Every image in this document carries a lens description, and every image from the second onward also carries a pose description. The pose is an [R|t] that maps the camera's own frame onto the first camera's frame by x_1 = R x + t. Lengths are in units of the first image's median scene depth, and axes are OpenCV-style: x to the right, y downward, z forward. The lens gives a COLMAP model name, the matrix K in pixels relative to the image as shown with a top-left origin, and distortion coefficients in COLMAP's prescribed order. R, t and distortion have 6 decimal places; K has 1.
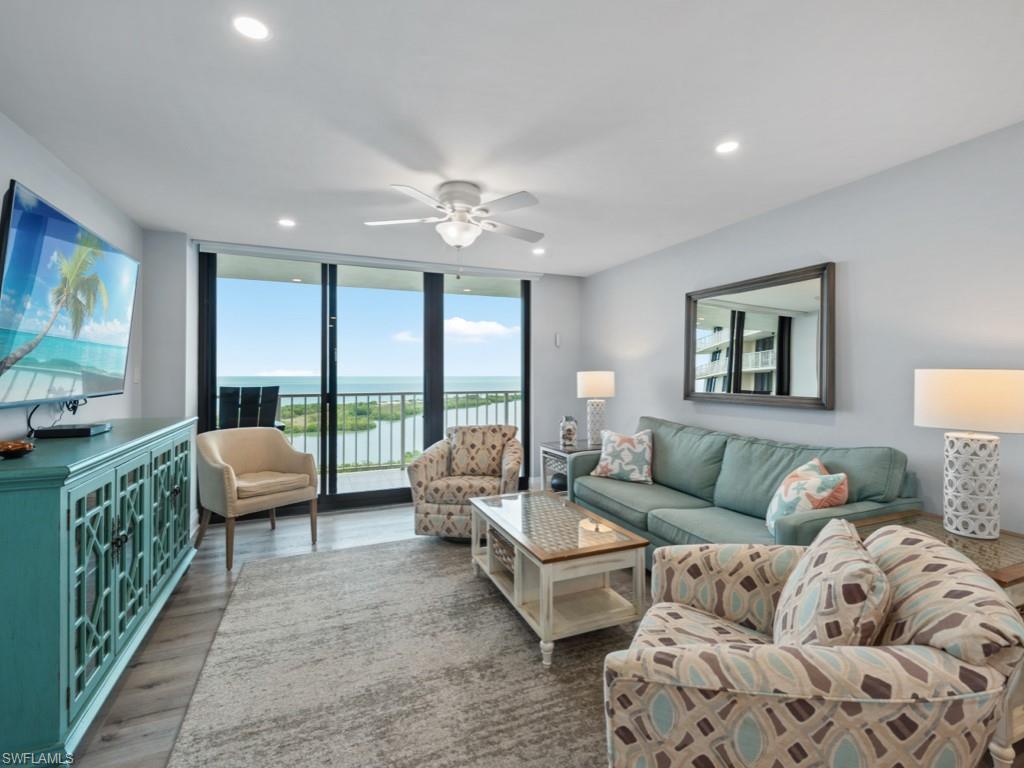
lens RADIAL K [[477.6, 0, 512.7], [0, 477.6, 370.7], [0, 0, 1]] dist [0.017560, -0.006655]
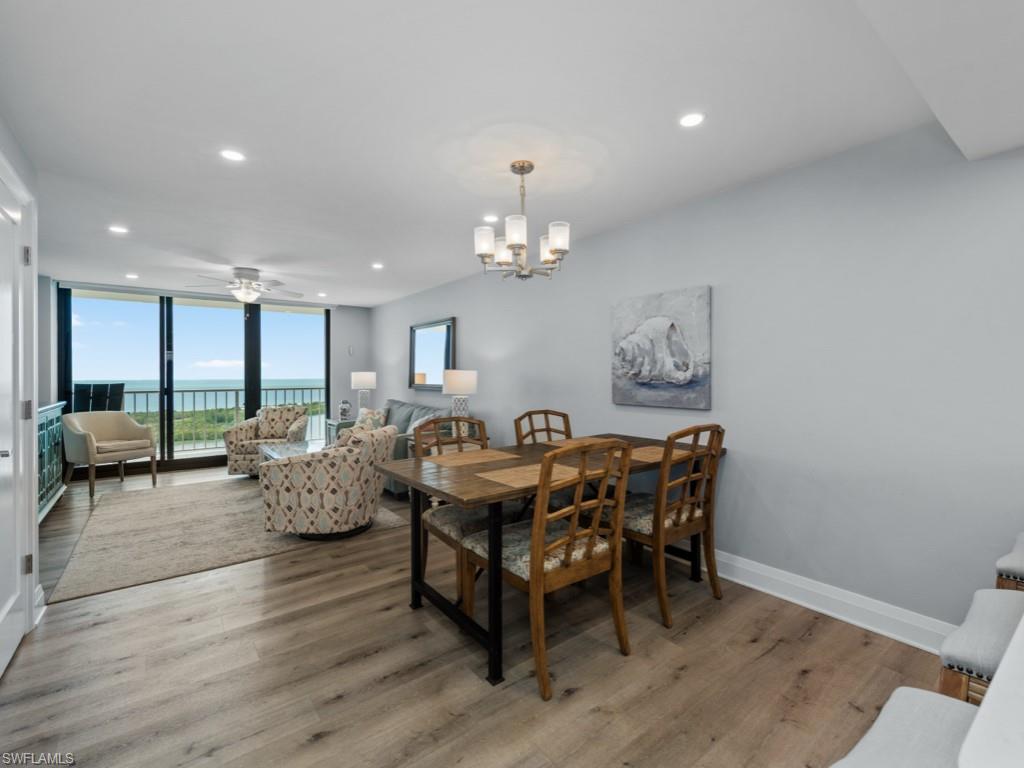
lens RADIAL K [[477.6, 0, 523.7], [0, 477.6, 375.0], [0, 0, 1]] dist [0.017560, -0.006655]
pose [[0.968210, -0.004270, 0.250103, 0.399473], [0.003155, 0.999983, 0.004860, 0.006926], [-0.250119, -0.003916, 0.968207, -0.906642]]
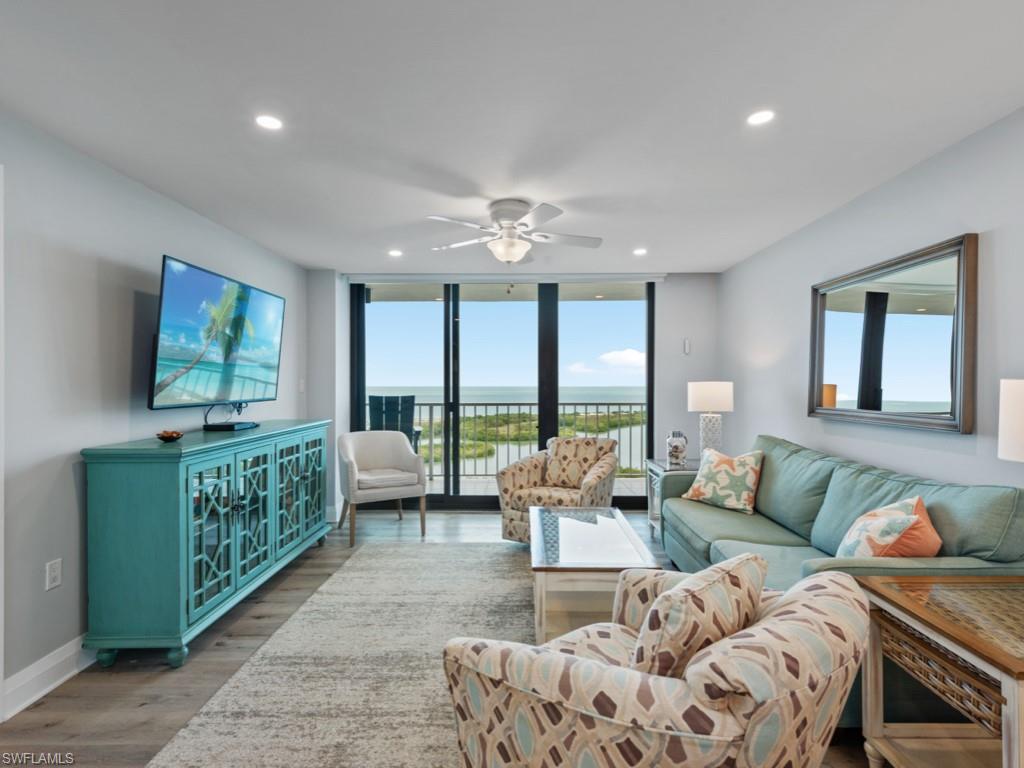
lens RADIAL K [[511.0, 0, 510.7], [0, 511.0, 386.6], [0, 0, 1]] dist [0.014939, -0.001865]
pose [[0.913410, 0.001340, -0.407039, 0.305376], [0.003660, 0.999927, 0.011505, -0.002905], [0.407025, -0.011999, 0.913338, -0.010249]]
